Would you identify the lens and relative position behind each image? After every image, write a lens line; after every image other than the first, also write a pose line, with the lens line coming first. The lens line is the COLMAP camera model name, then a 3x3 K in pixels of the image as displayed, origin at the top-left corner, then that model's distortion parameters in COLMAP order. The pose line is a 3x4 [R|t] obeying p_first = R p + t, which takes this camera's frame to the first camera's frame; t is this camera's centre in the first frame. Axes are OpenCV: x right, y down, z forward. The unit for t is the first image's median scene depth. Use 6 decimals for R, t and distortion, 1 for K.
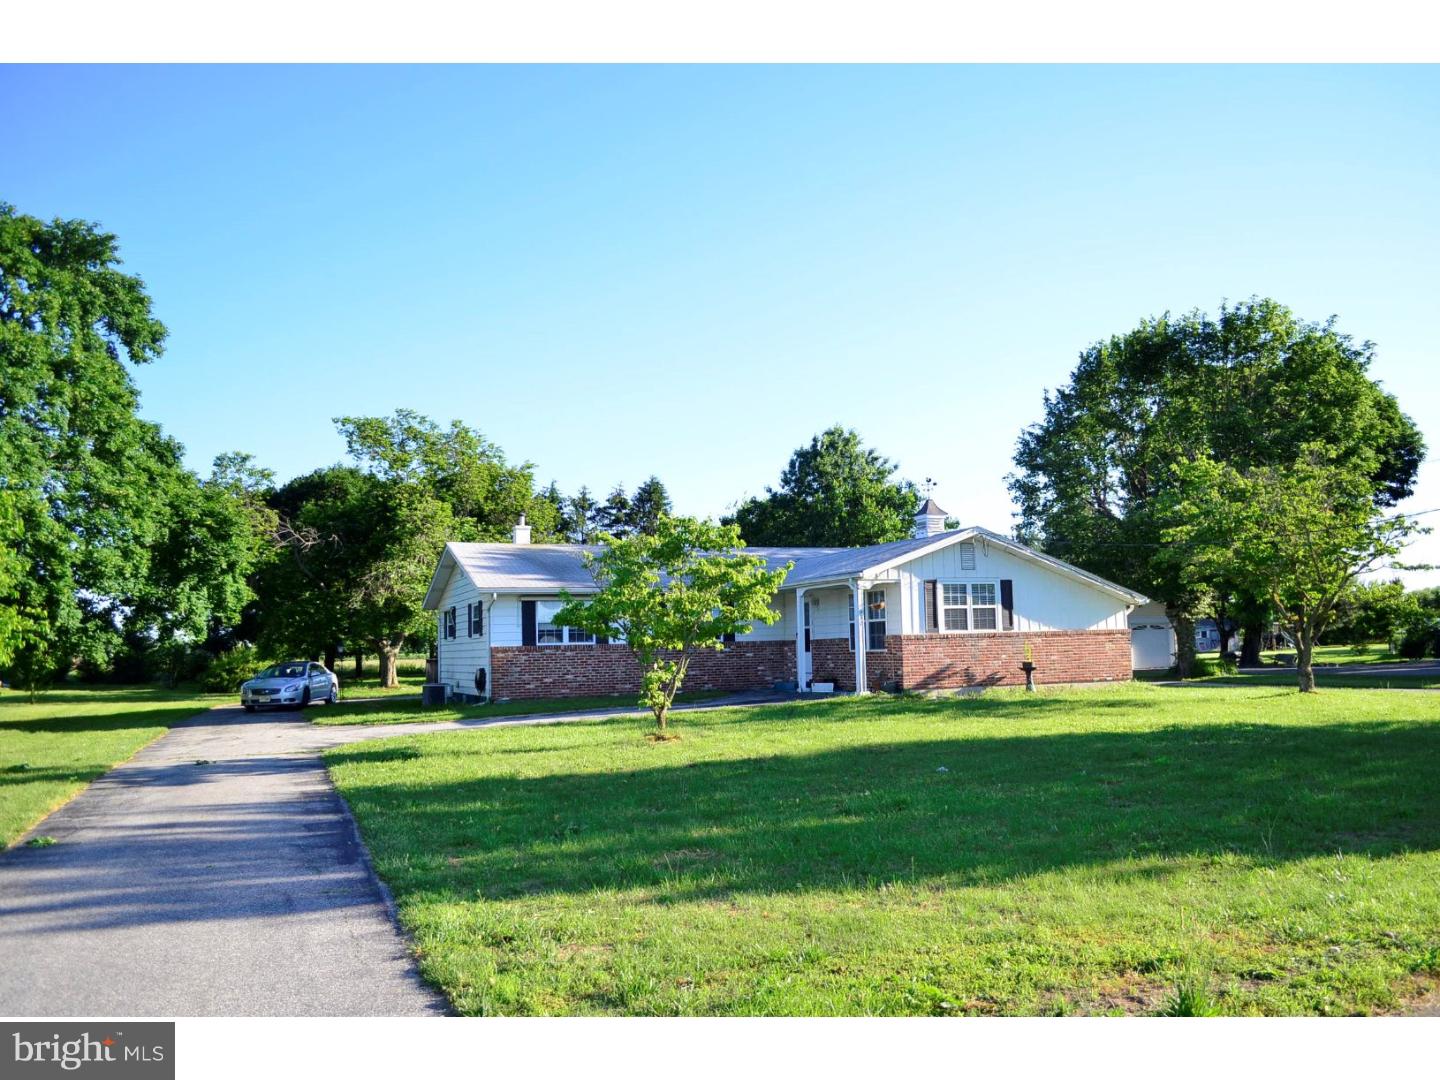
lens RADIAL K [[1088.6, 0, 720.0], [0, 1088.6, 540.0], [0, 0, 1]] dist [0.003558, -0.007151]
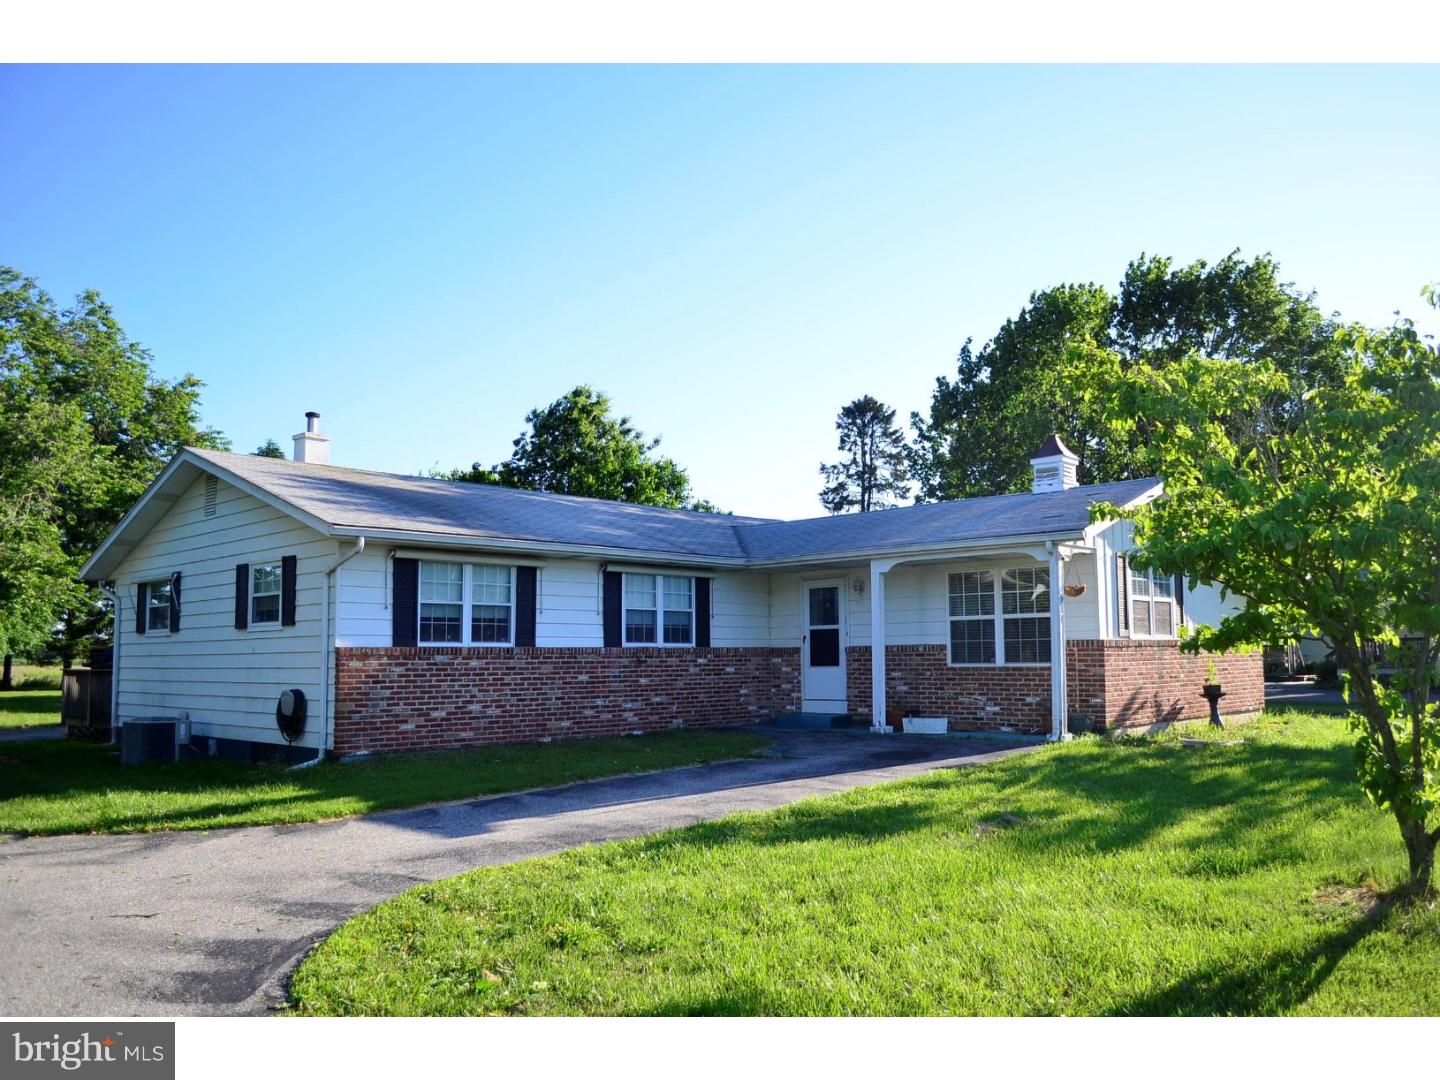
lens RADIAL K [[1092.4, 0, 720.0], [0, 1092.4, 540.0], [0, 0, 1]] dist [-0.039290, -0.002524]
pose [[0.917071, 0.058524, 0.394406, -0.240983], [-0.053051, 0.998284, -0.024777, 0.051467], [-0.395180, 0.001799, 0.918602, 0.468558]]
